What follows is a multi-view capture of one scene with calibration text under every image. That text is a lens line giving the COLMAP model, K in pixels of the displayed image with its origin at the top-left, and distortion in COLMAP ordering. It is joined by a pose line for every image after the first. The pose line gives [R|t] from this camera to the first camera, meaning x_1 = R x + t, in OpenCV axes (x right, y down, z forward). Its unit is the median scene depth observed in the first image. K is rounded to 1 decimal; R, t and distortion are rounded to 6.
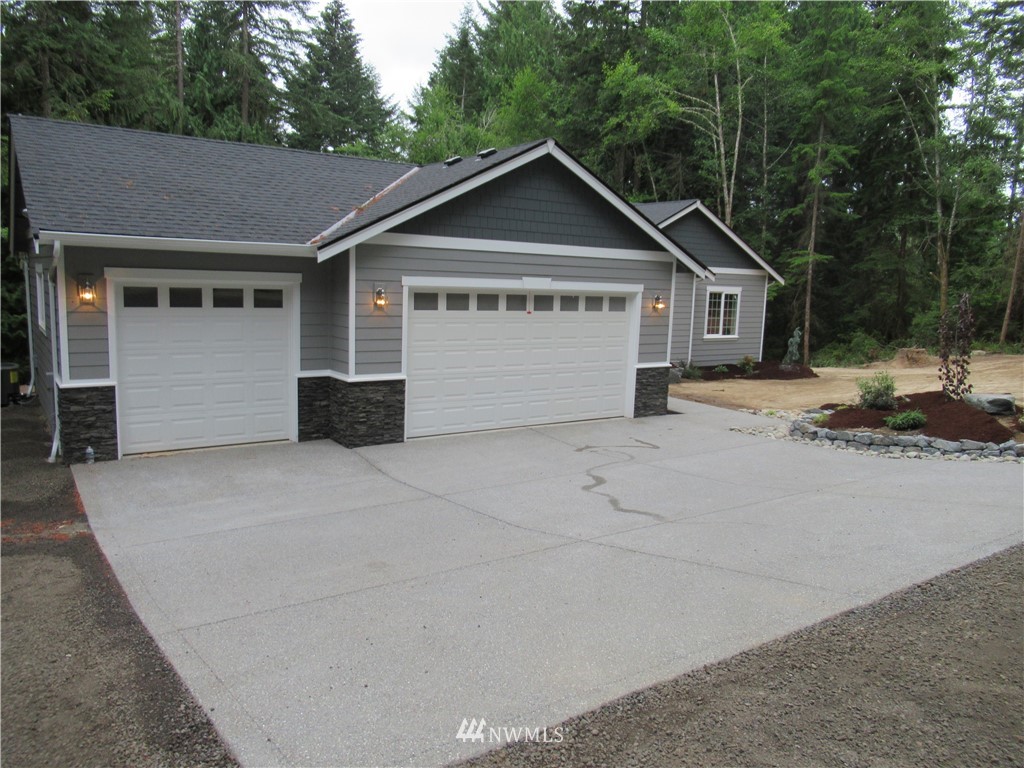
lens RADIAL K [[770.5, 0, 510.6], [0, 770.5, 386.5], [0, 0, 1]] dist [-0.005598, 0.010040]
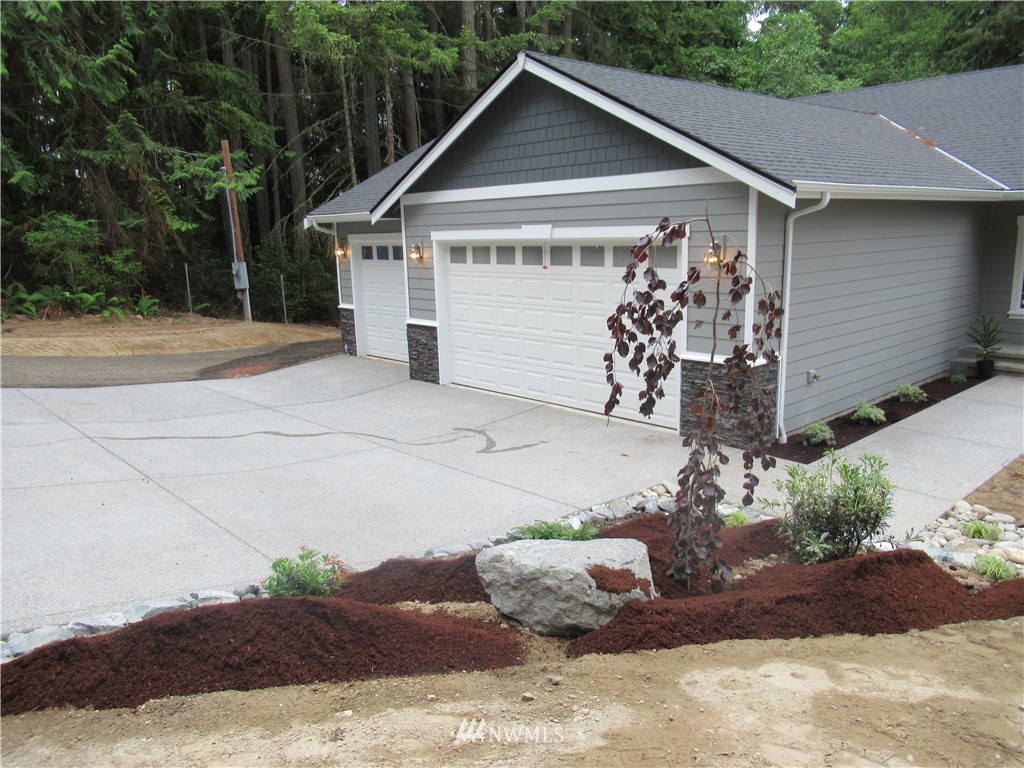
lens RADIAL K [[770.5, 0, 511.3], [0, 770.5, 383.9], [0, 0, 1]] dist [-0.005598, 0.010040]
pose [[0.127001, 0.163099, -0.978402, 0.939251], [-0.098529, 0.983585, 0.151174, -0.103106], [0.986997, 0.077202, 0.140986, 0.939919]]
